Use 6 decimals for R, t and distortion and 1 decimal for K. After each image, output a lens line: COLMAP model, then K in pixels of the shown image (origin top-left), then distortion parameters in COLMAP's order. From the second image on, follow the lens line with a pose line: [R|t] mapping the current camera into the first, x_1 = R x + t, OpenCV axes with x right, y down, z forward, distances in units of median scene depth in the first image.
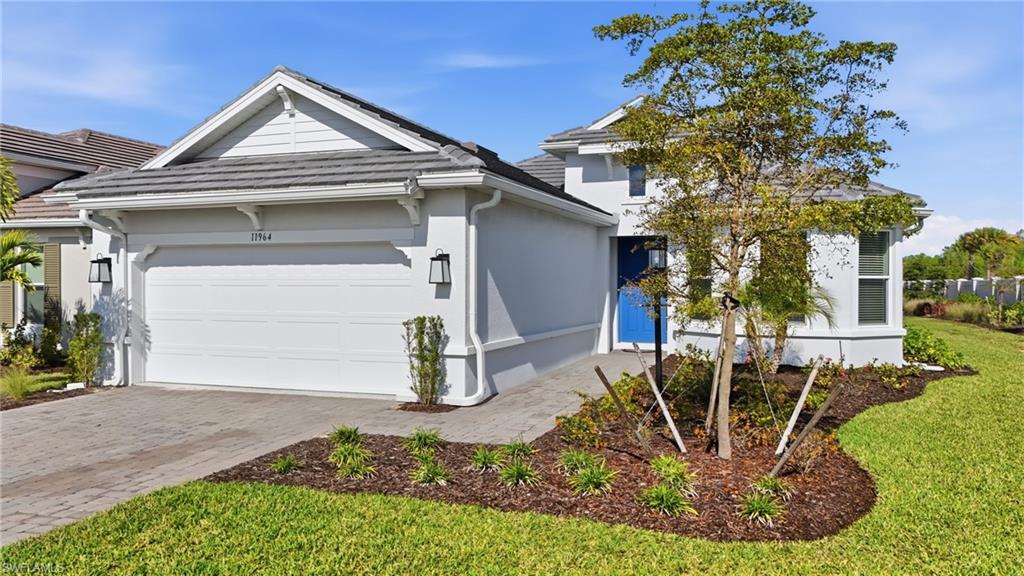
lens RADIAL K [[758.6, 0, 512.0], [0, 758.6, 288.0], [0, 0, 1]] dist [0.044661, -0.003133]
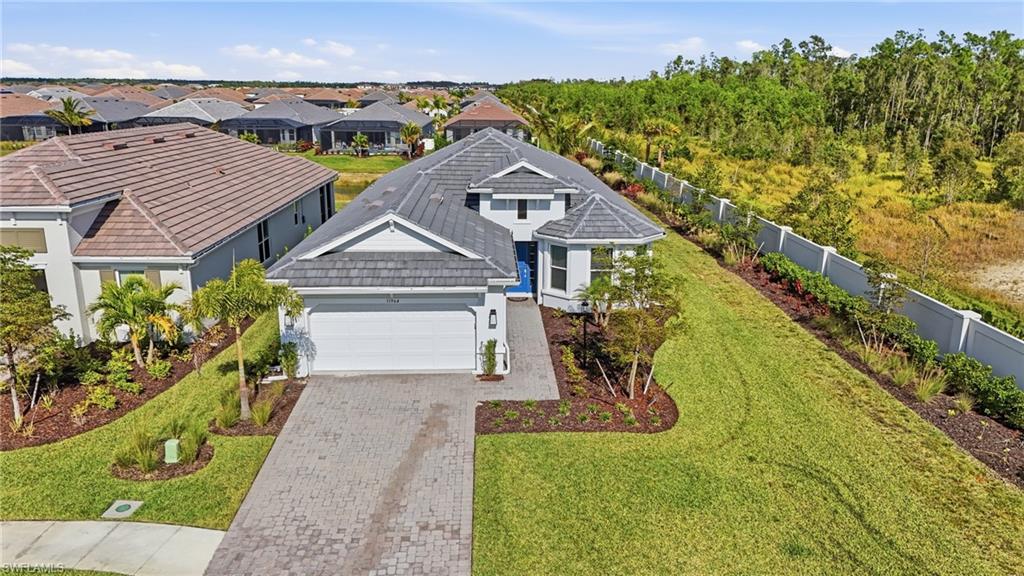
lens RADIAL K [[758.6, 0, 512.0], [0, 758.6, 288.0], [0, 0, 1]] dist [0.044661, -0.003133]
pose [[0.922633, -0.095349, 0.373708, -0.744456], [-0.002877, 0.967230, 0.253886, -0.578474], [-0.385669, -0.235319, 0.892123, -0.842917]]
